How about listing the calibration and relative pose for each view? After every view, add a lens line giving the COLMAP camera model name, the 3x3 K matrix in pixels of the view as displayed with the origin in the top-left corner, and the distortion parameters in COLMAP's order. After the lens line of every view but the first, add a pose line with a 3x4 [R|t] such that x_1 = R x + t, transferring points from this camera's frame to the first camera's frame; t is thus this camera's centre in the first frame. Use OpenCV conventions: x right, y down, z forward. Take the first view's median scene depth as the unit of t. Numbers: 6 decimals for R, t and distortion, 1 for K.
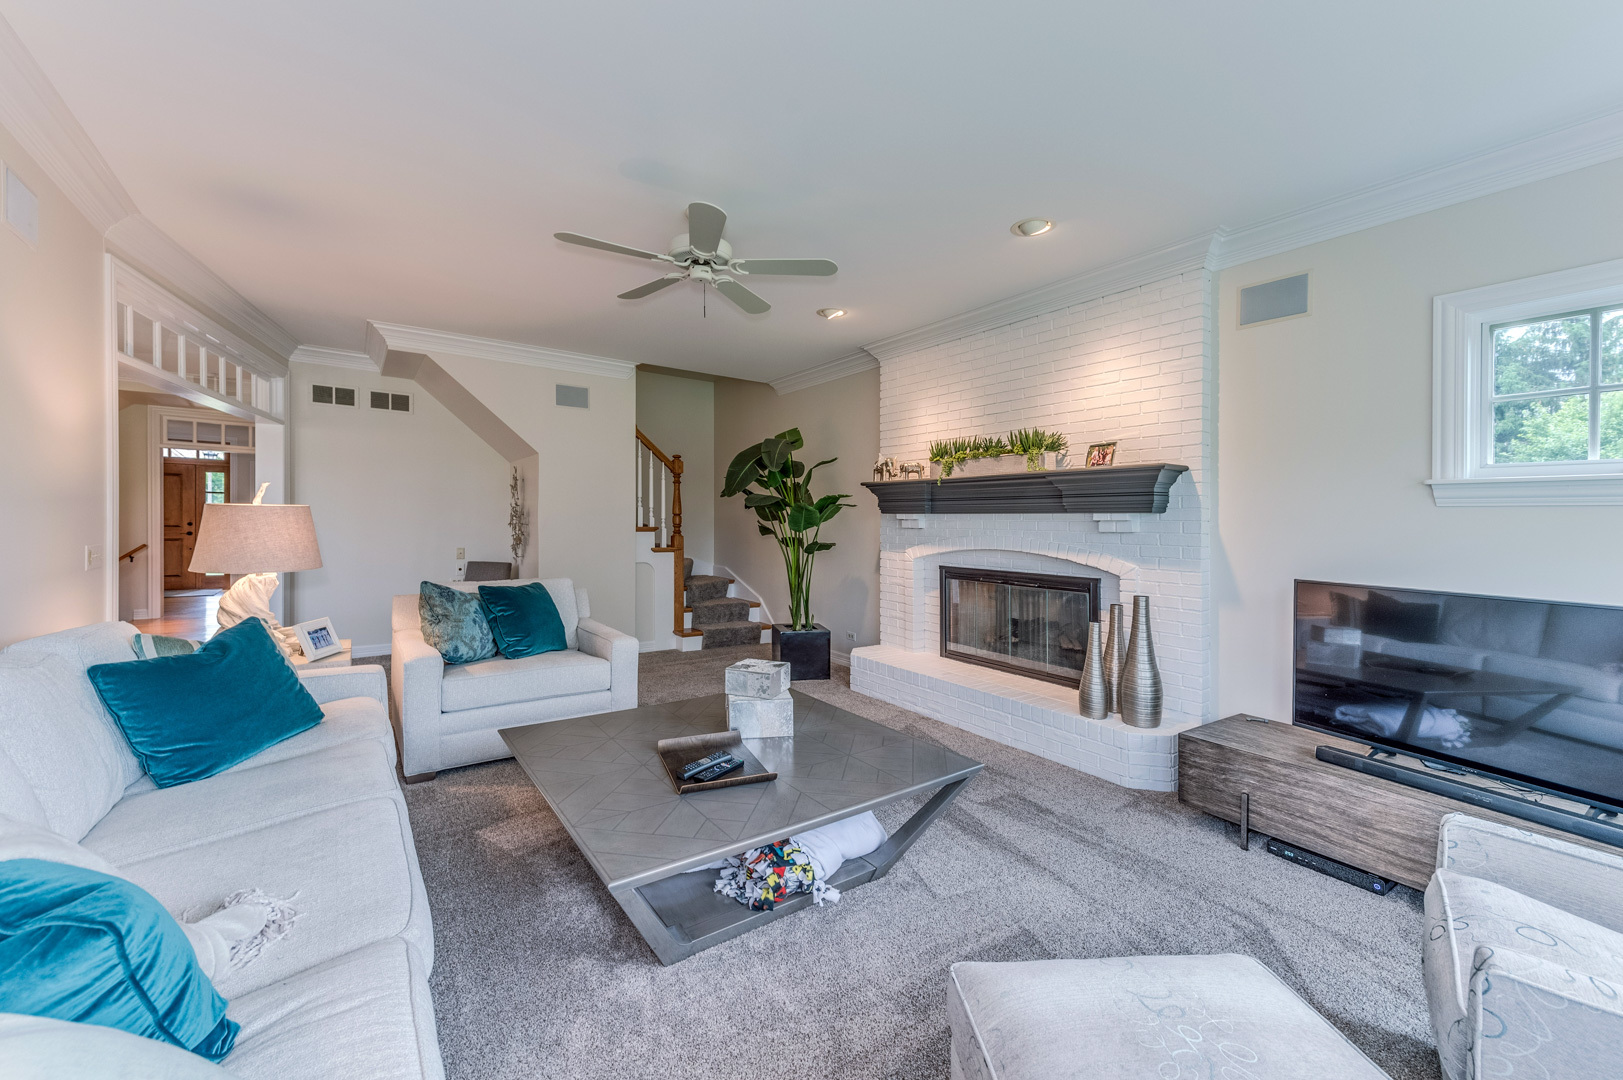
lens RADIAL K [[635.3, 0, 808.2], [0, 635.3, 522.1], [0, 0, 1]] dist [0.000685, -0.000139]
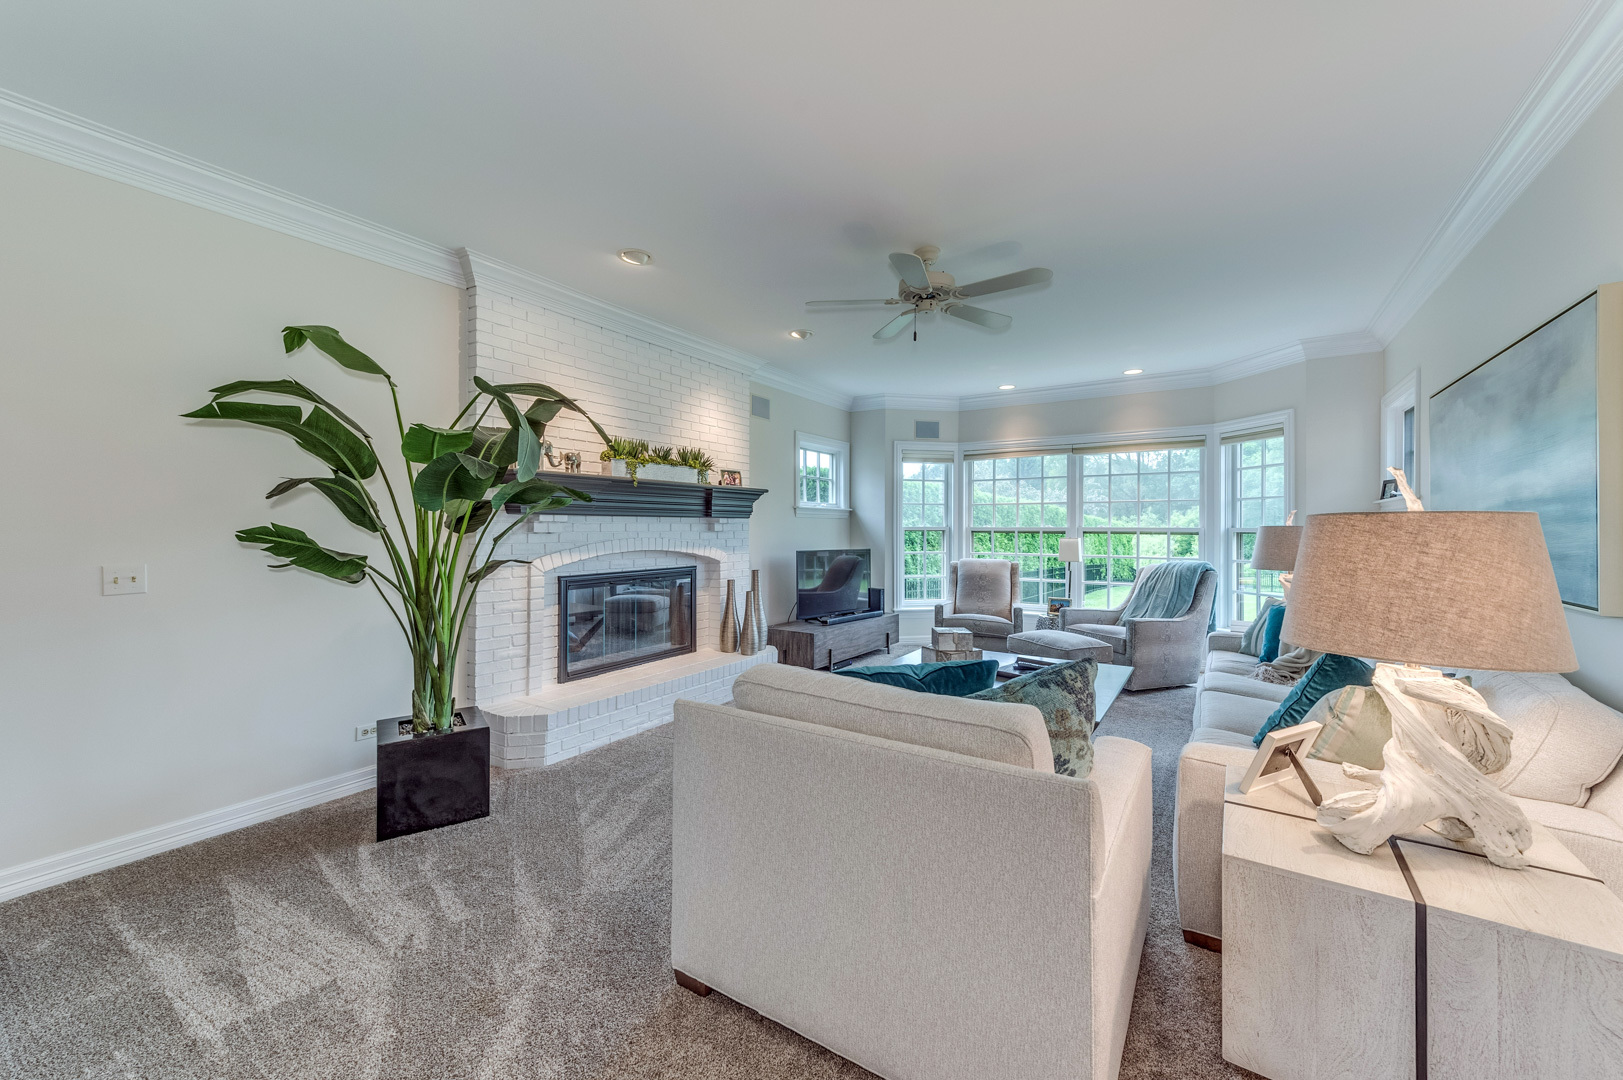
lens RADIAL K [[635.3, 0, 808.2], [0, 635.3, 522.1], [0, 0, 1]] dist [0.000685, -0.000139]
pose [[-0.383163, -0.009113, 0.923636, -0.874214], [-0.009046, 0.999940, 0.006113, -0.014337], [-0.923636, -0.006013, -0.383223, 1.284911]]
